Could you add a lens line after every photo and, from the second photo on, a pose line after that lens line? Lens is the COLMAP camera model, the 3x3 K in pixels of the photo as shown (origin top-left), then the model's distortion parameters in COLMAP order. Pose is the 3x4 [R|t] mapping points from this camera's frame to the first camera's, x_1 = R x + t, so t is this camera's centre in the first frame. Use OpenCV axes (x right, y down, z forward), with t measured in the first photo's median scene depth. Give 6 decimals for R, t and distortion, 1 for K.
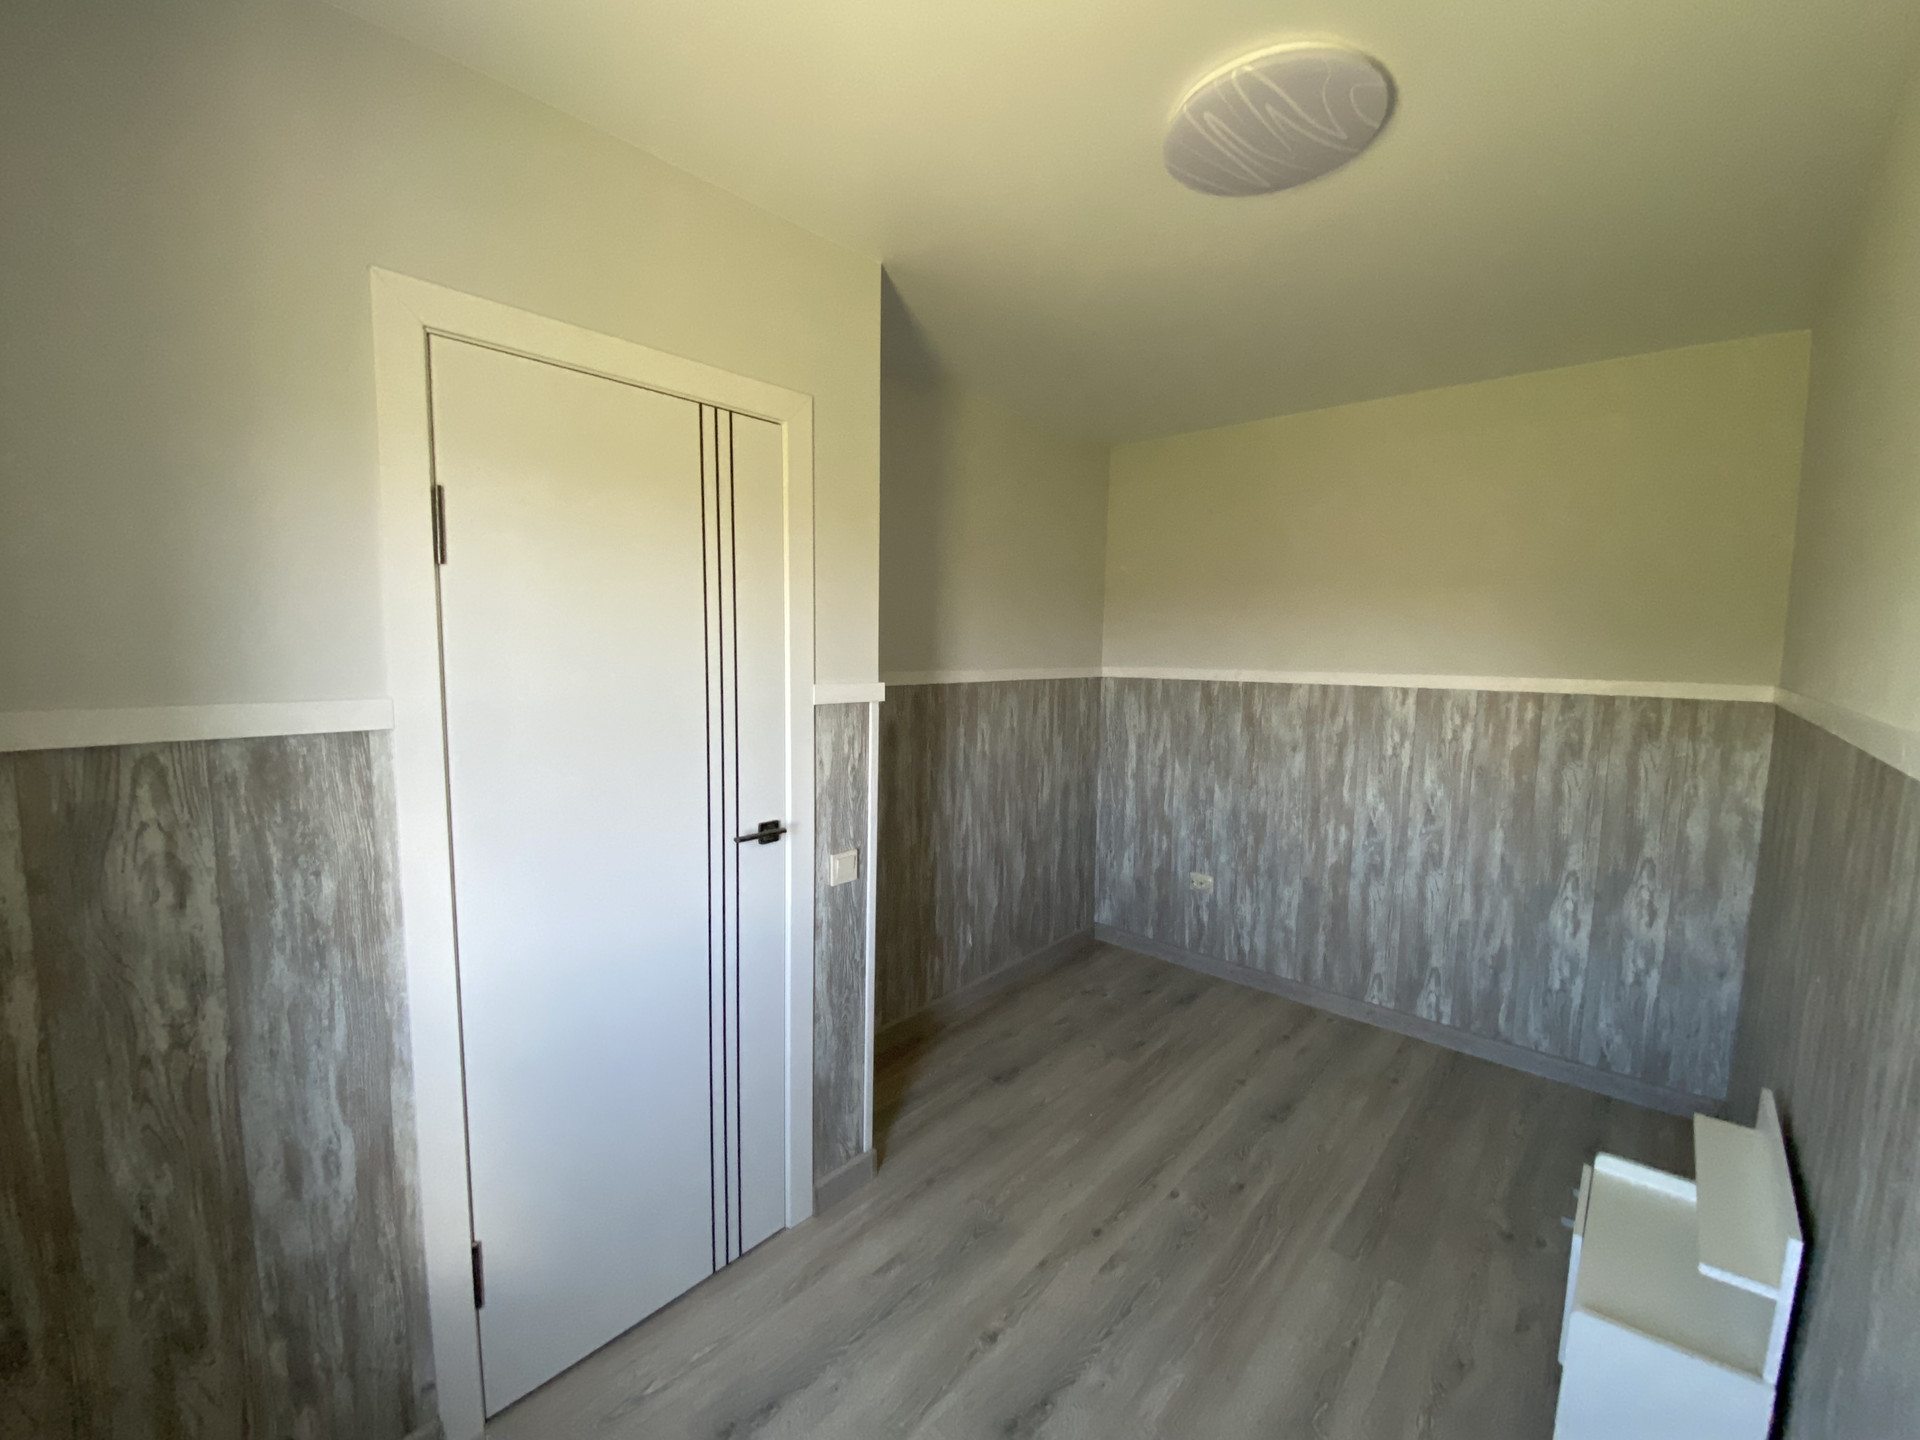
lens RADIAL K [[824.1, 0, 960.0], [0, 824.1, 720.0], [0, 0, 1]] dist [0.030734, -0.039204]
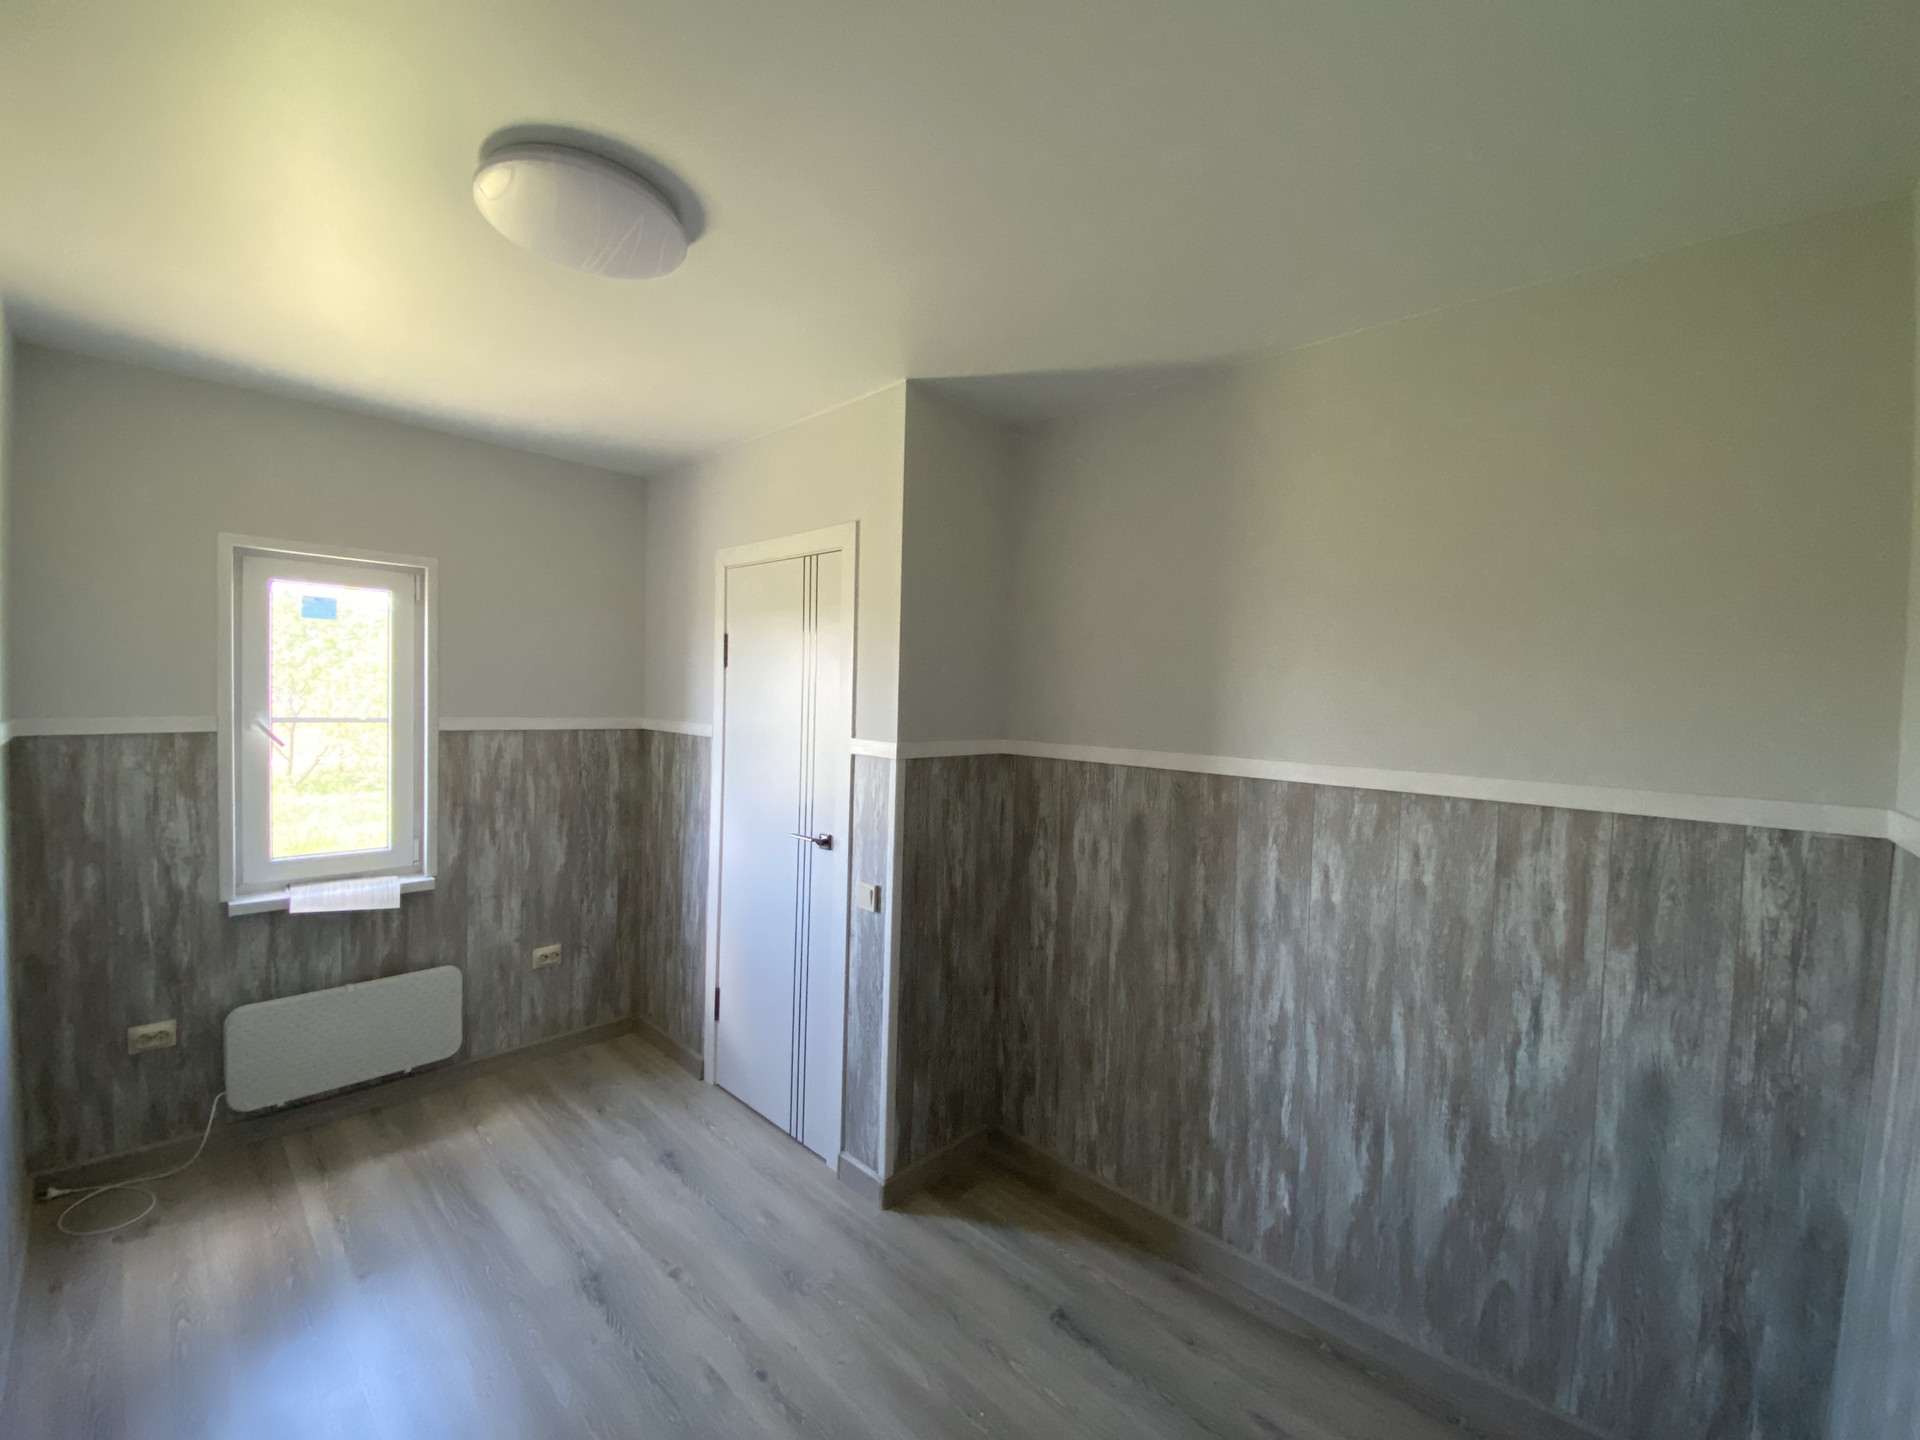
lens RADIAL K [[824.1, 0, 960.0], [0, 824.1, 720.0], [0, 0, 1]] dist [0.030734, -0.039204]
pose [[-0.094579, 0.001465, -0.995516, 0.660720], [-0.132398, 0.991097, 0.014037, -0.067597], [0.986674, 0.133132, -0.093543, 0.783579]]
